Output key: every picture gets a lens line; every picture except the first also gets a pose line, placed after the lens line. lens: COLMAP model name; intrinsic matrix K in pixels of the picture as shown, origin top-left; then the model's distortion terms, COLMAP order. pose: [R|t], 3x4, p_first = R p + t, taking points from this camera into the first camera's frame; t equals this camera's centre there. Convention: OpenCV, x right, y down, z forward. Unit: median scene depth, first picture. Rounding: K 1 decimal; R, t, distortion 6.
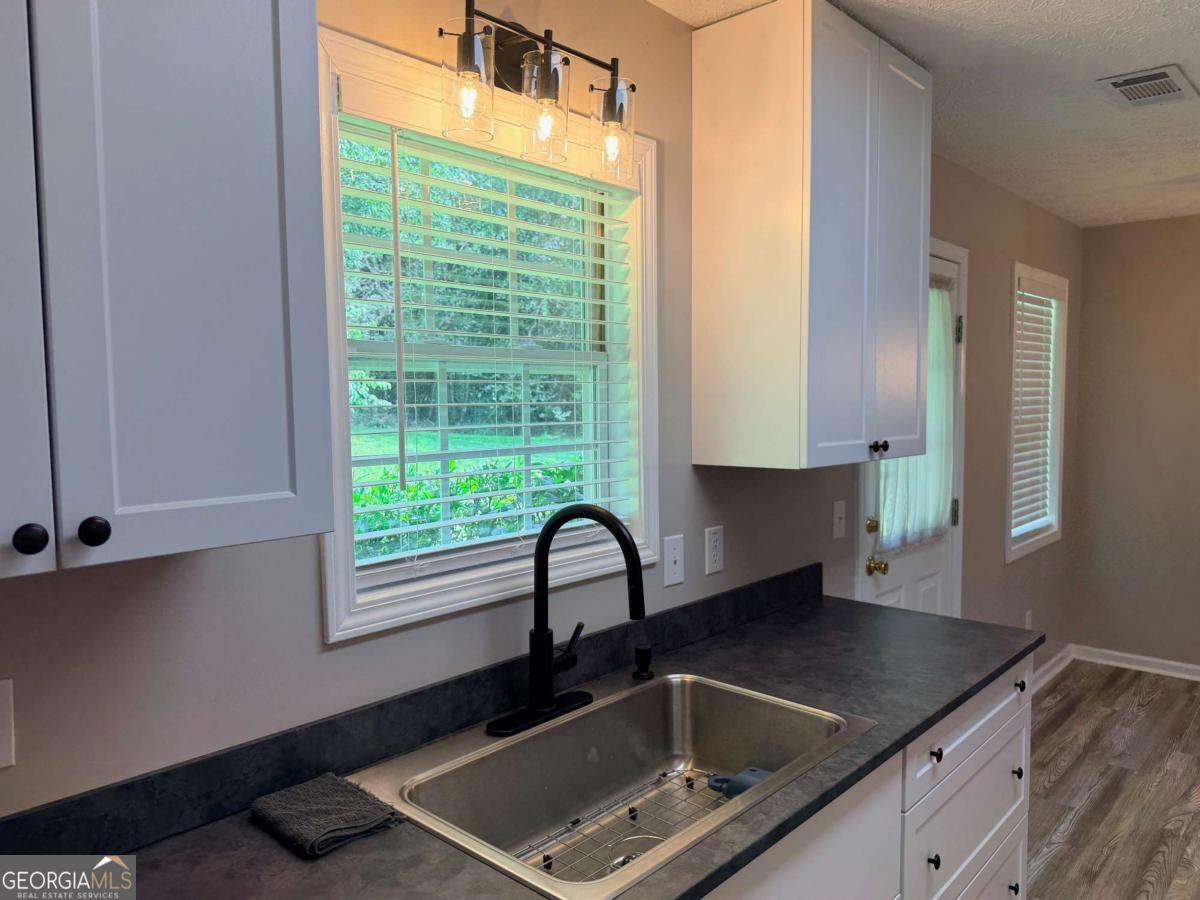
lens RADIAL K [[841.3, 0, 606.3], [0, 841.3, 455.3], [0, 0, 1]] dist [0.059554, -0.070297]
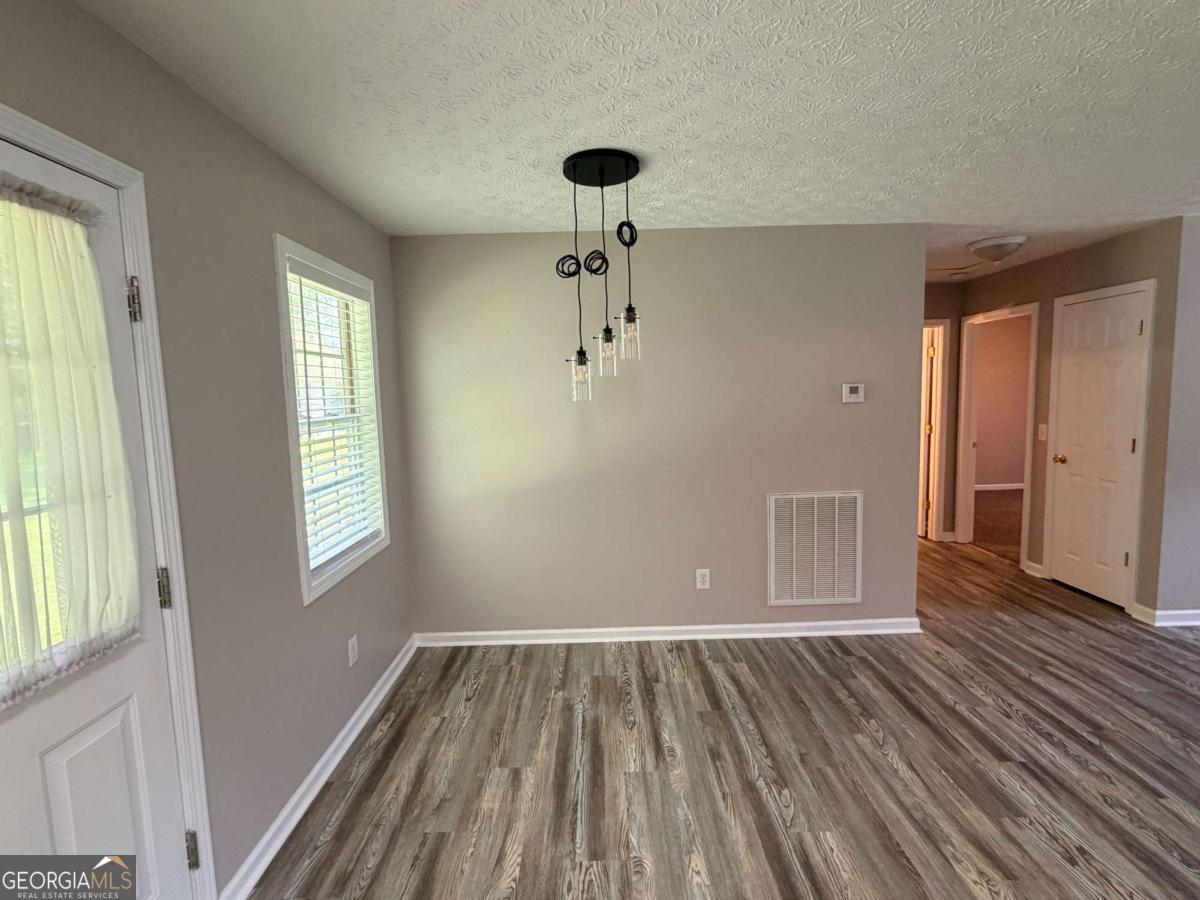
lens RADIAL K [[560.3, 0, 596.6], [0, 560.3, 449.8], [0, 0, 1]] dist [0.002803, -0.000928]
pose [[0.736395, -0.083010, 0.671440, 0.552607], [0.070912, 0.996448, 0.045420, -0.048612], [-0.672825, 0.014166, 0.739666, 0.689760]]
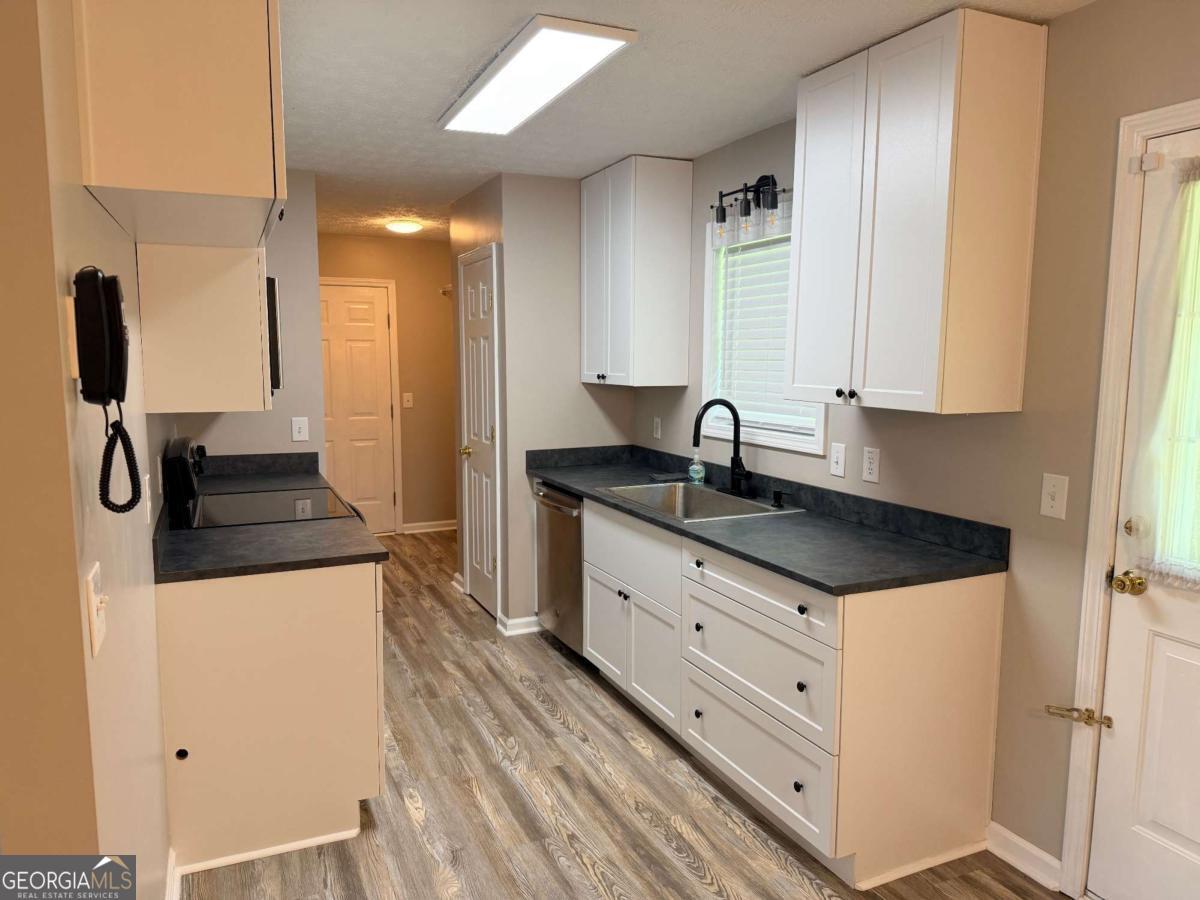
lens RADIAL K [[841.3, 0, 599.2], [0, 841.3, 452.1], [0, 0, 1]] dist [0.059554, -0.070297]
pose [[-0.397632, 0.114617, -0.910358, 1.453704], [-0.060699, 0.986708, 0.150742, -0.082593], [0.915535, 0.115198, -0.385390, 1.052192]]
